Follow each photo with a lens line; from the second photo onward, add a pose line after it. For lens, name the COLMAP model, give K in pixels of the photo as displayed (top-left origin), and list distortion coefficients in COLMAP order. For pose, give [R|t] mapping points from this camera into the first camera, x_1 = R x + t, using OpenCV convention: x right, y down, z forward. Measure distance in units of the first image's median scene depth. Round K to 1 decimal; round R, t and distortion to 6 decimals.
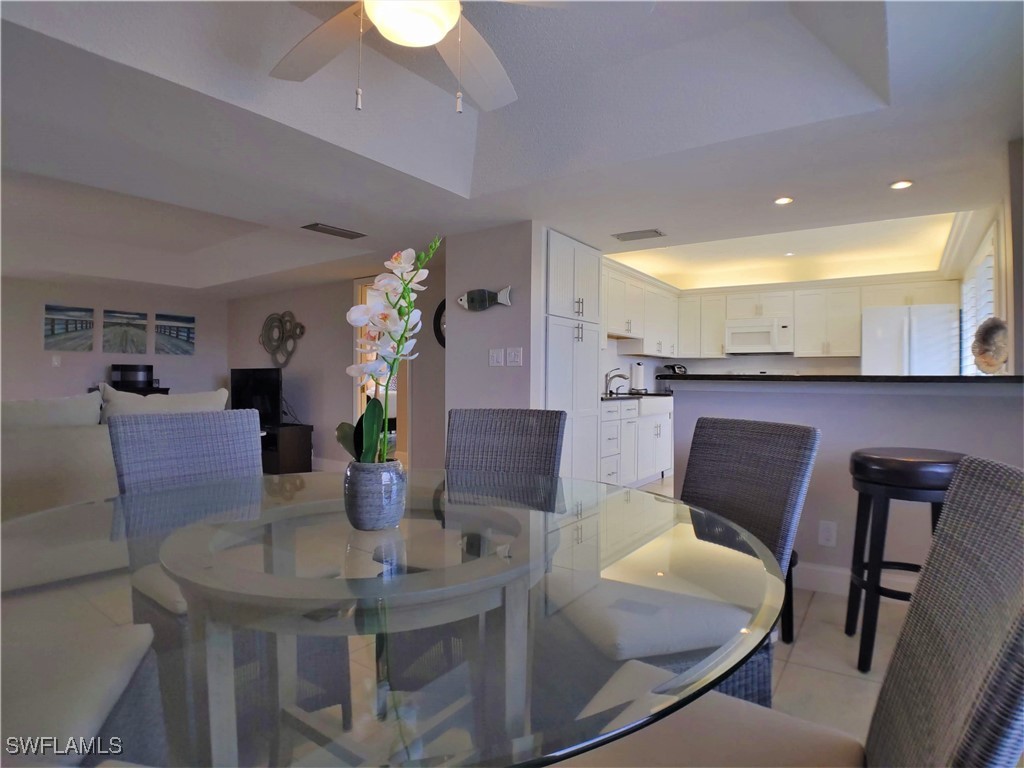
lens RADIAL K [[562.4, 0, 510.4], [0, 562.4, 384.6], [0, 0, 1]] dist [-0.089065, 0.008050]
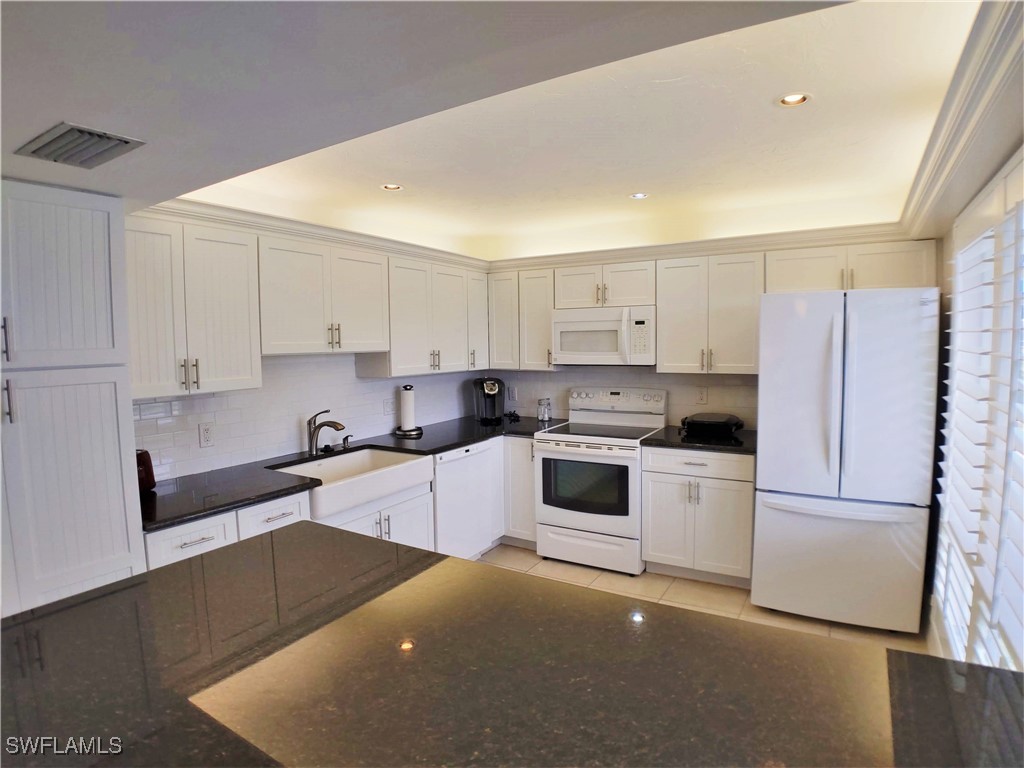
lens RADIAL K [[562.4, 0, 512.5], [0, 562.4, 386.8], [0, 0, 1]] dist [-0.089065, 0.008050]
pose [[0.997274, -0.028388, 0.068105, 0.316081], [0.023661, 0.997320, 0.069235, -0.080400], [-0.069888, -0.067435, 0.995273, 0.403377]]
